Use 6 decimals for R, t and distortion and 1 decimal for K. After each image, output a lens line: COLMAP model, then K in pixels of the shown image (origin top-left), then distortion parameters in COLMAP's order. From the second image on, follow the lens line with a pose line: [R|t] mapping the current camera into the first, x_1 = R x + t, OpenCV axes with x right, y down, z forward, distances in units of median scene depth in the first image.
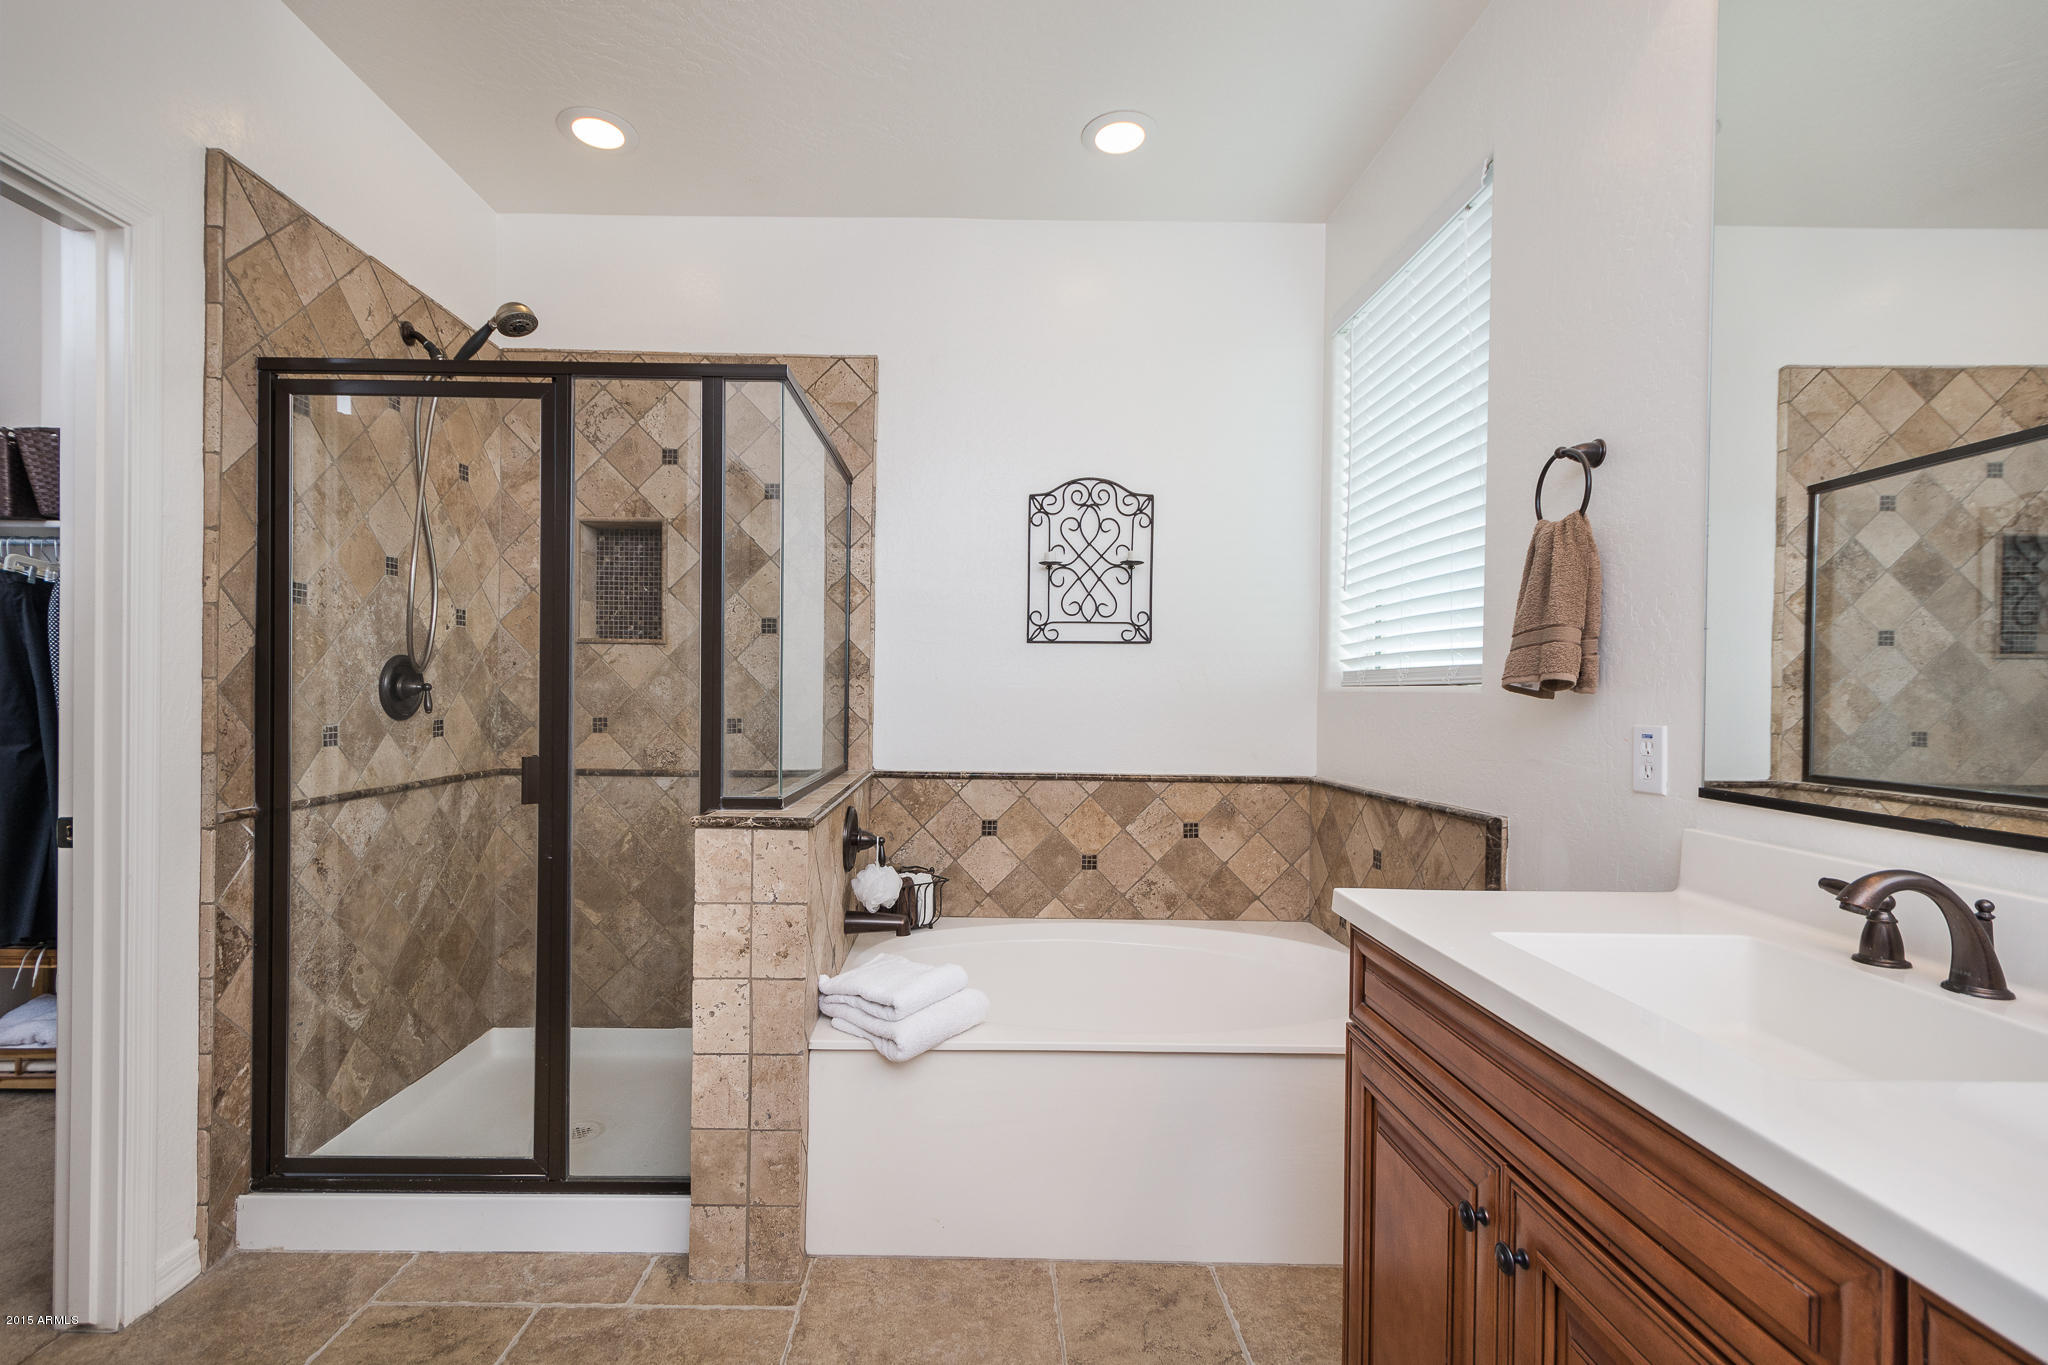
lens RADIAL K [[926.7, 0, 1005.7], [0, 926.7, 681.5], [0, 0, 1]] dist [0.008521, -0.002598]
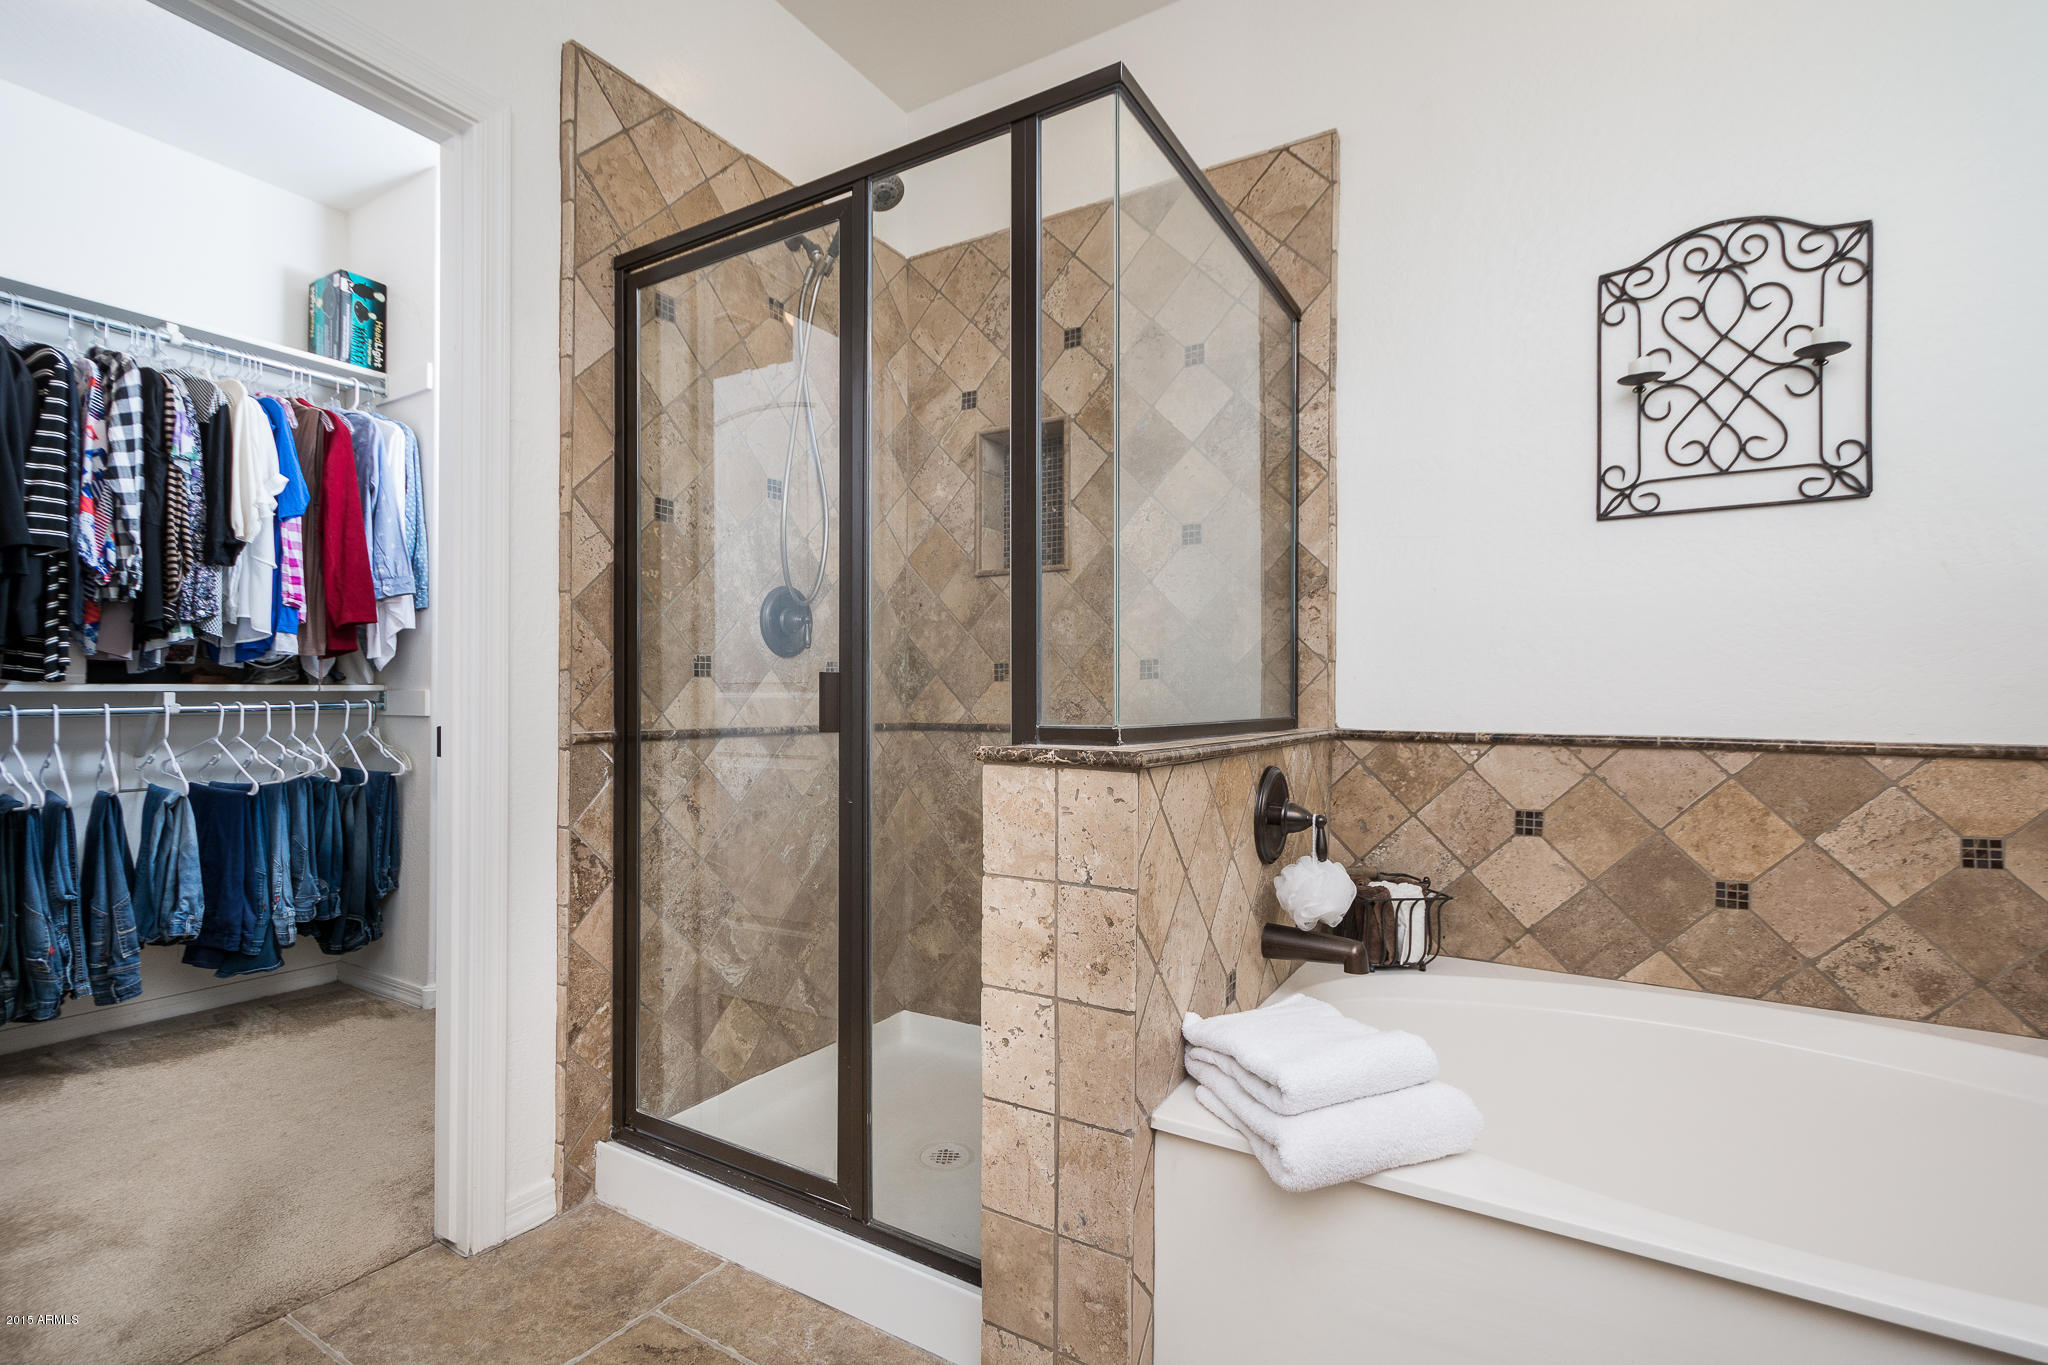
lens RADIAL K [[926.7, 0, 1036.6], [0, 926.7, 702.1], [0, 0, 1]] dist [0.008521, -0.002598]
pose [[0.839585, -0.012955, -0.543073, 0.054283], [0.009615, 0.999913, -0.008987, 0.096449], [0.543143, 0.002324, 0.839637, 0.363183]]
